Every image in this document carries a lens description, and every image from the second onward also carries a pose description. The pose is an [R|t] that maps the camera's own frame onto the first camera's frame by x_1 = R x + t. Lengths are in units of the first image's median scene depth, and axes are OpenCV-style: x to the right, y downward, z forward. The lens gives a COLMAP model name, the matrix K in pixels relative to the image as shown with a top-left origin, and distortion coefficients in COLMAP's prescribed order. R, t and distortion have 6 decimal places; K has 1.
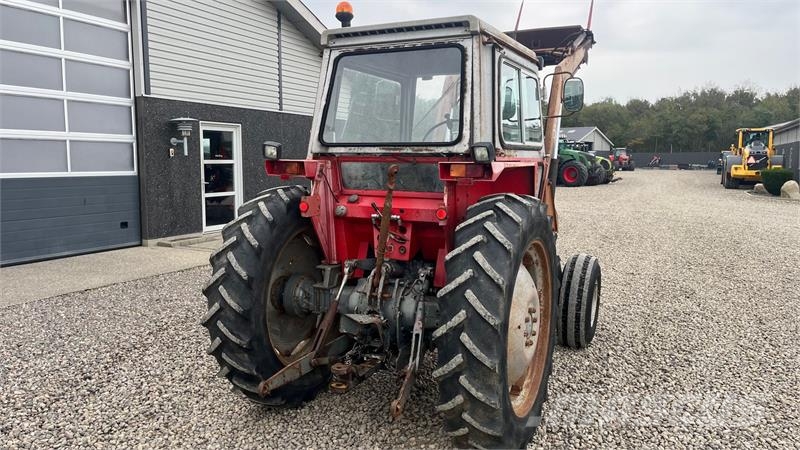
lens RADIAL K [[605.0, 0, 392.6], [0, 605.0, 218.4], [0, 0, 1]] dist [0.062069, -0.074844]
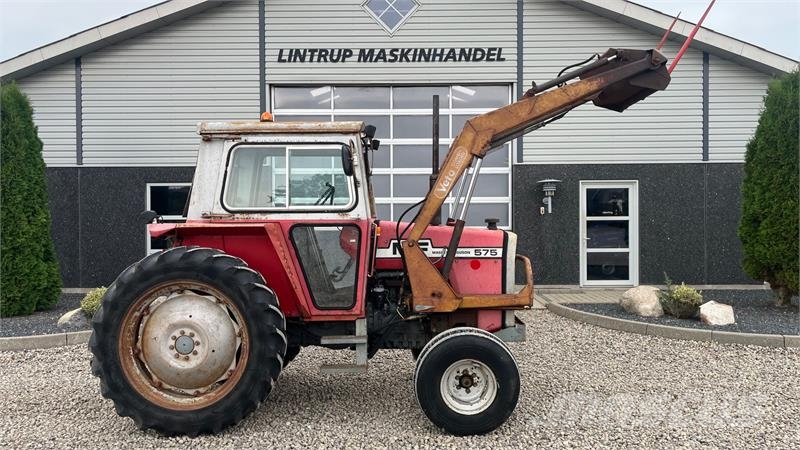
lens RADIAL K [[605.0, 0, 393.4], [0, 605.0, 220.8], [0, 0, 1]] dist [0.062069, -0.074844]
pose [[0.443507, 0.005373, -0.896255, 0.644422], [-0.080470, 0.996182, -0.033847, -0.034793], [0.892651, 0.087133, 0.442246, 0.310601]]
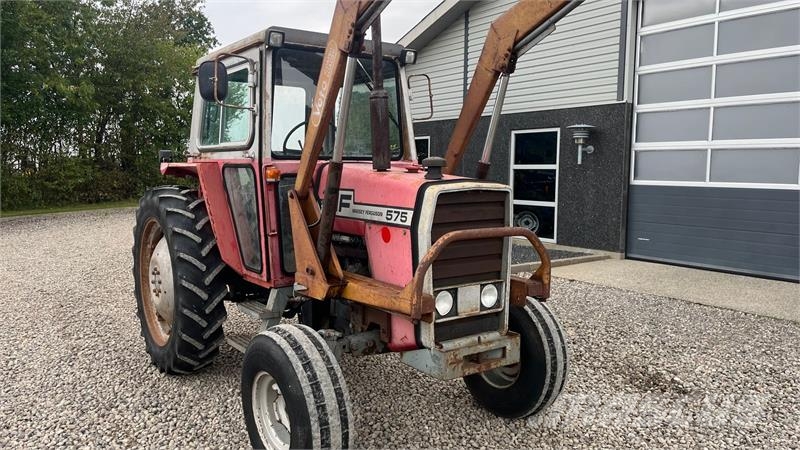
lens RADIAL K [[605.0, 0, 391.5], [0, 605.0, 220.4], [0, 0, 1]] dist [0.062069, -0.074844]
pose [[-0.462329, 0.070159, -0.883928, 0.467520], [-0.096059, 0.987035, 0.128585, -0.073962], [0.881490, 0.144358, -0.449596, 0.812394]]
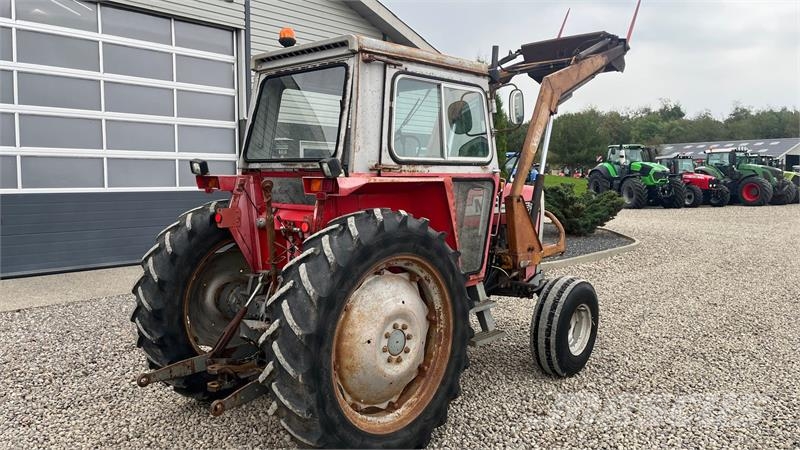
lens RADIAL K [[605.0, 0, 393.2], [0, 605.0, 218.8], [0, 0, 1]] dist [0.062069, -0.074844]
pose [[0.959506, 0.018730, -0.281064, 0.193576], [-0.026094, 0.999407, -0.022482, -0.000702], [0.280477, 0.028906, 0.959426, 0.017495]]
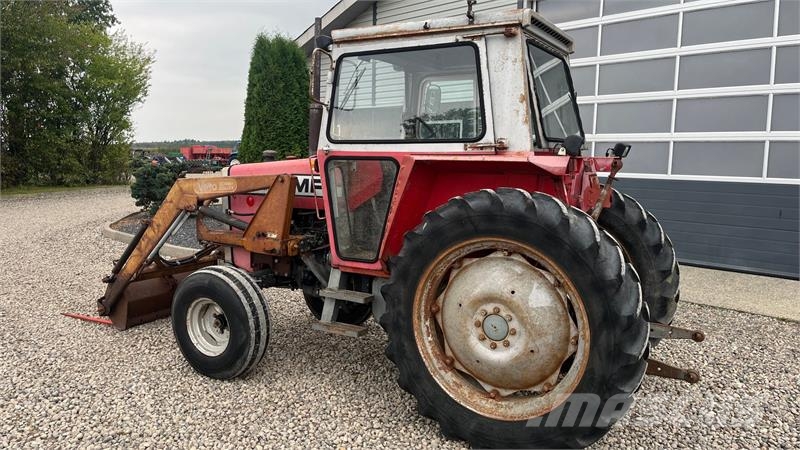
lens RADIAL K [[605.0, 0, 391.5], [0, 605.0, 219.6], [0, 0, 1]] dist [0.062069, -0.074844]
pose [[-0.333128, 0.090022, -0.938574, 0.489972], [-0.109718, 0.984968, 0.133414, -0.079123], [0.936476, 0.147422, -0.318243, 0.832594]]
